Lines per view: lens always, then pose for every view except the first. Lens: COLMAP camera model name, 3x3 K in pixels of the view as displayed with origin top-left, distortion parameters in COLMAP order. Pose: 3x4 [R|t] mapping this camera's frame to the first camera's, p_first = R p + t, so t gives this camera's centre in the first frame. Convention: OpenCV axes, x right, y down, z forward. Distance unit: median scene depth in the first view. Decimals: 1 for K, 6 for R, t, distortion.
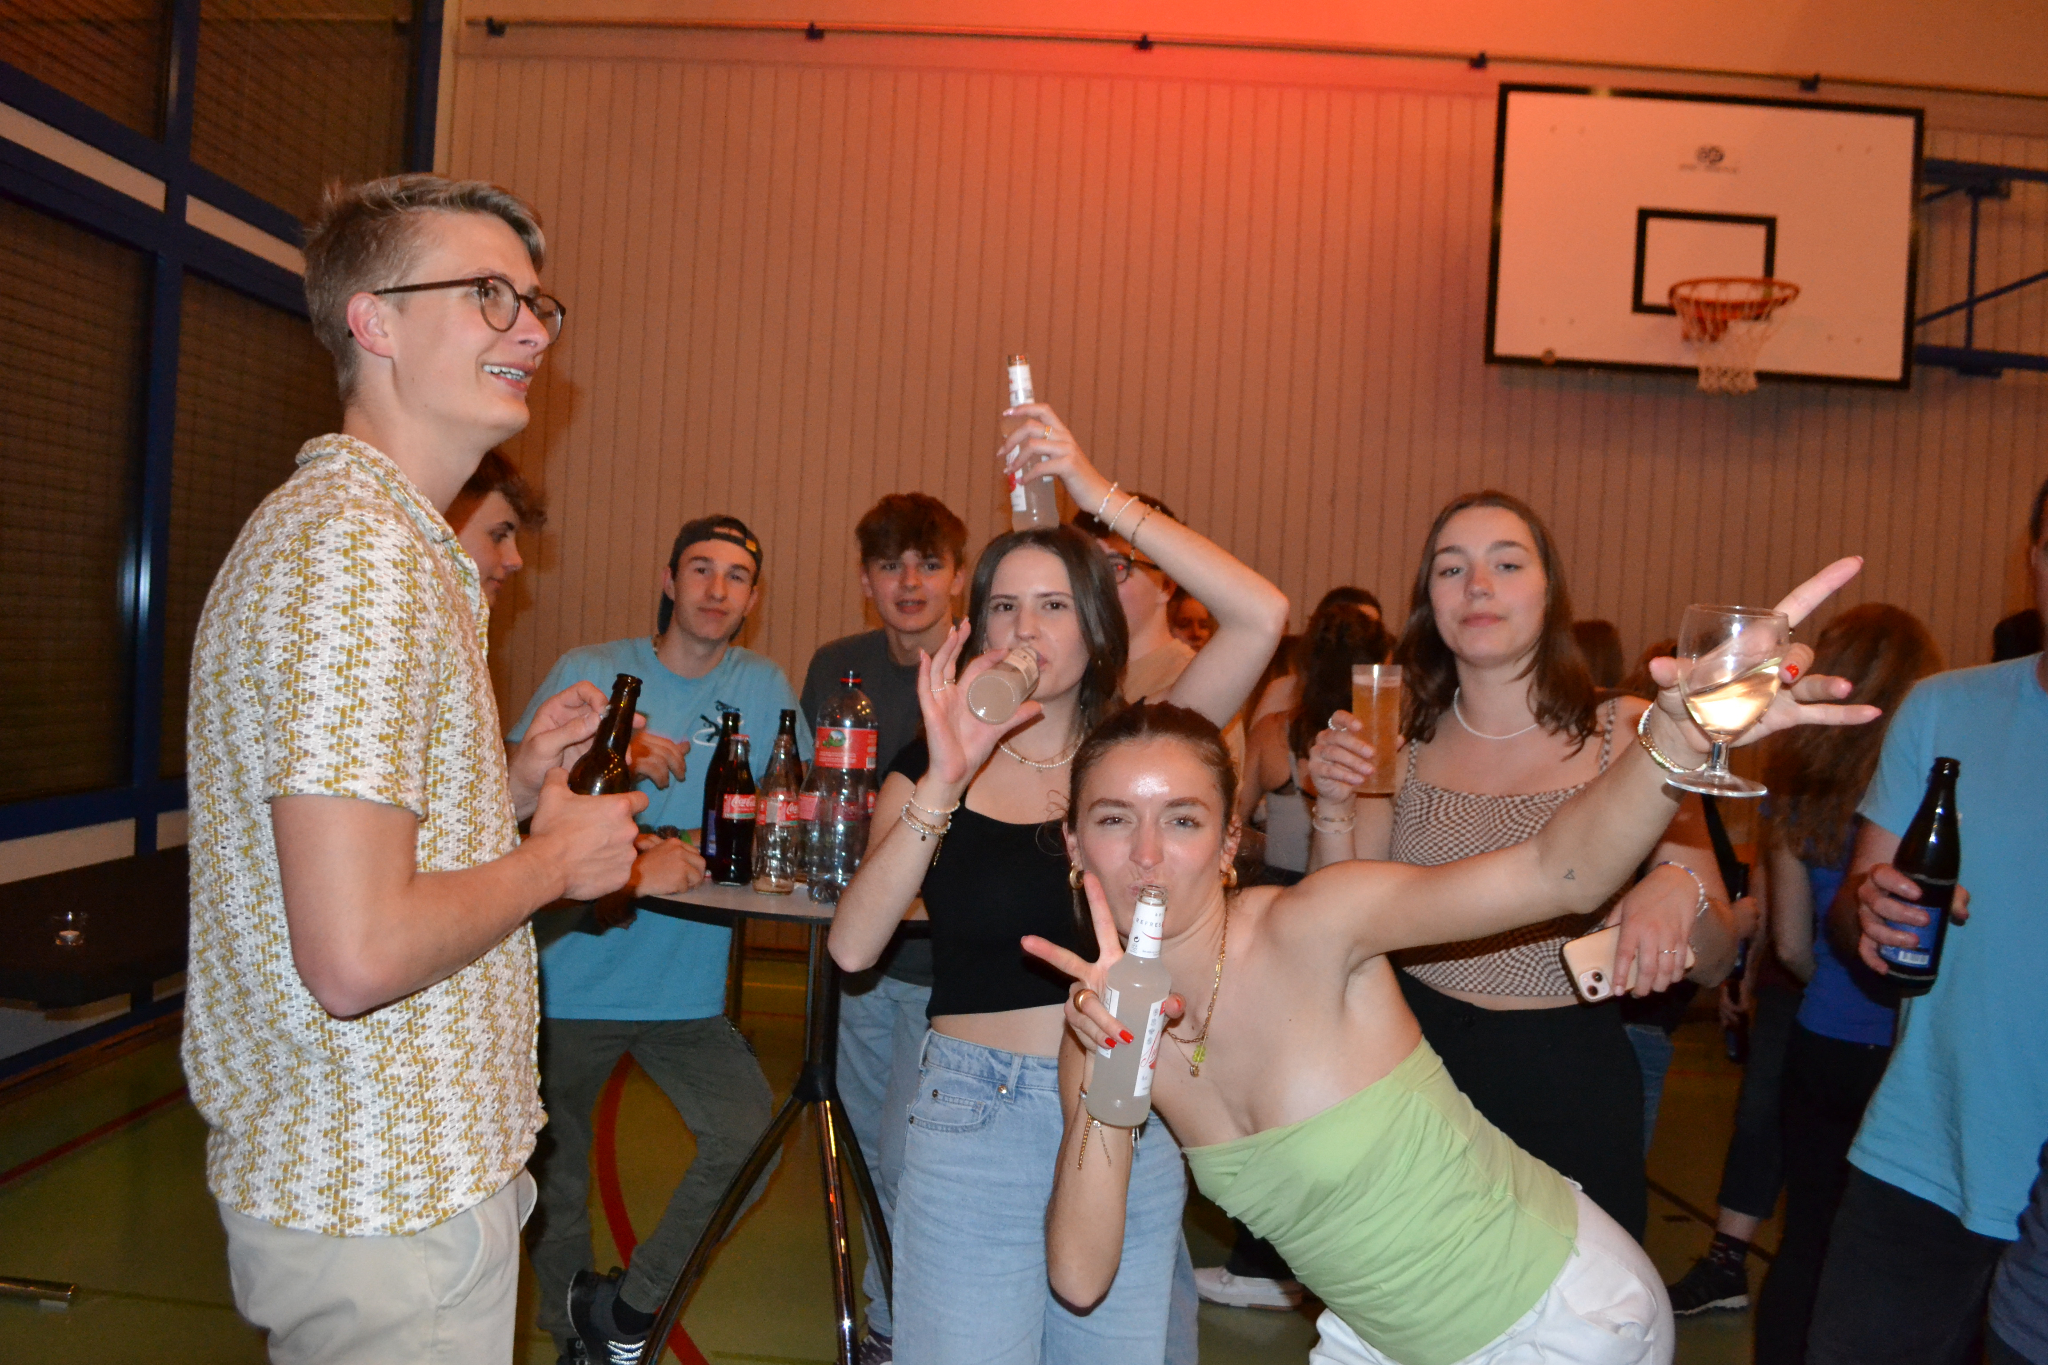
lens RADIAL K [[1626.1, 0, 1001.8], [0, 1626.1, 686.8], [0, 0, 1]] dist [-0.082125, 0.004634]
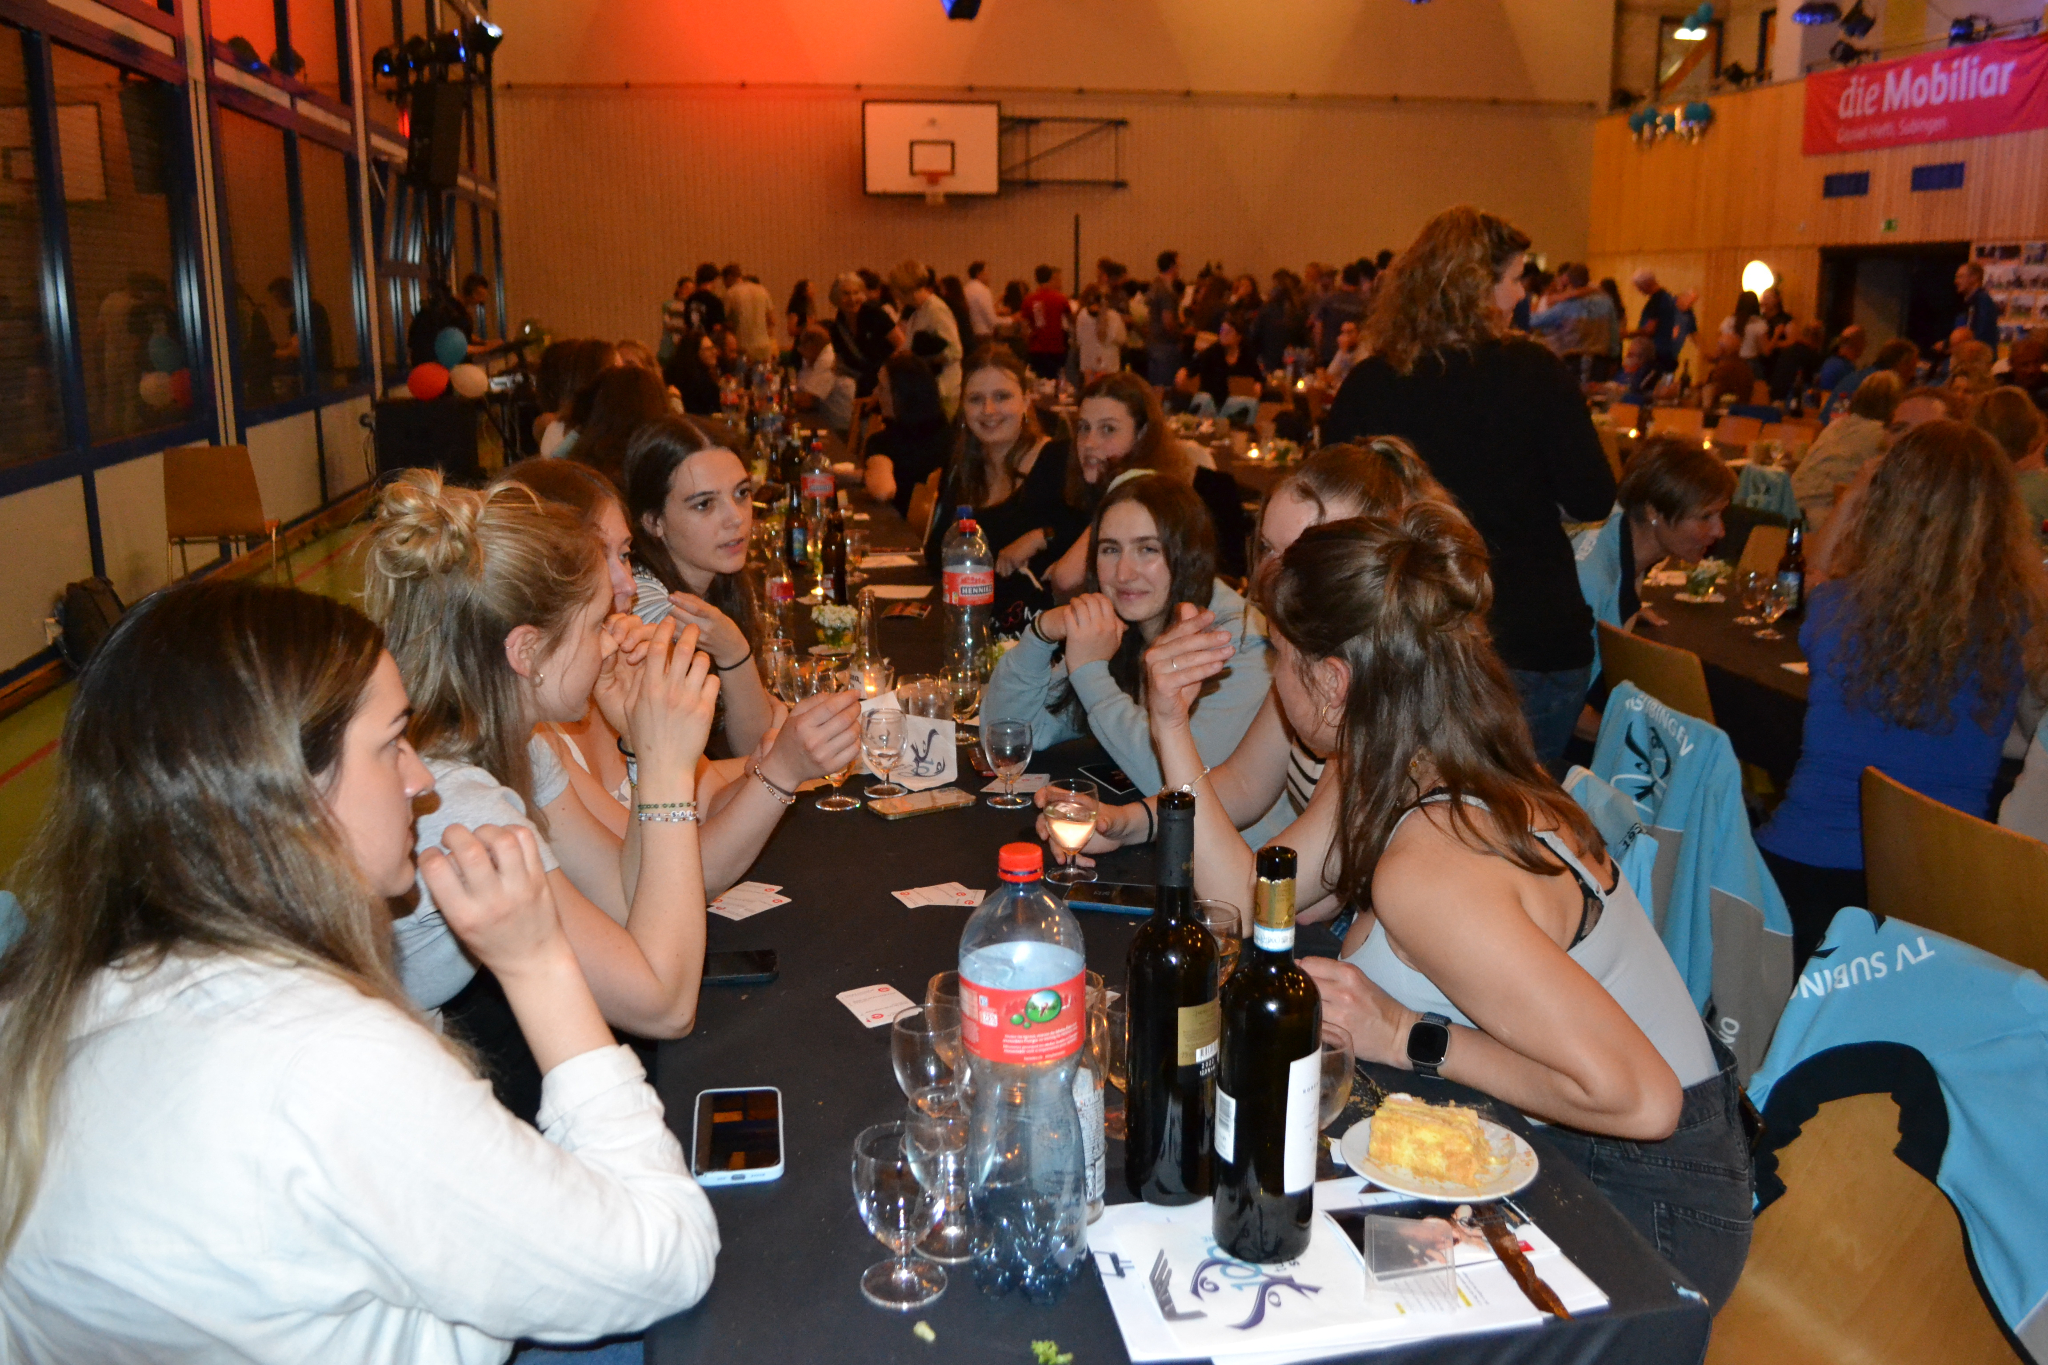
lens RADIAL K [[1626.1, 0, 1030.6], [0, 1626.1, 681.2], [0, 0, 1]] dist [-0.082125, 0.004634]
pose [[0.984312, -0.095093, 0.148618, 0.066192], [0.060852, 0.973615, 0.219933, 0.047535], [-0.165610, -0.207439, 0.964128, -2.260774]]
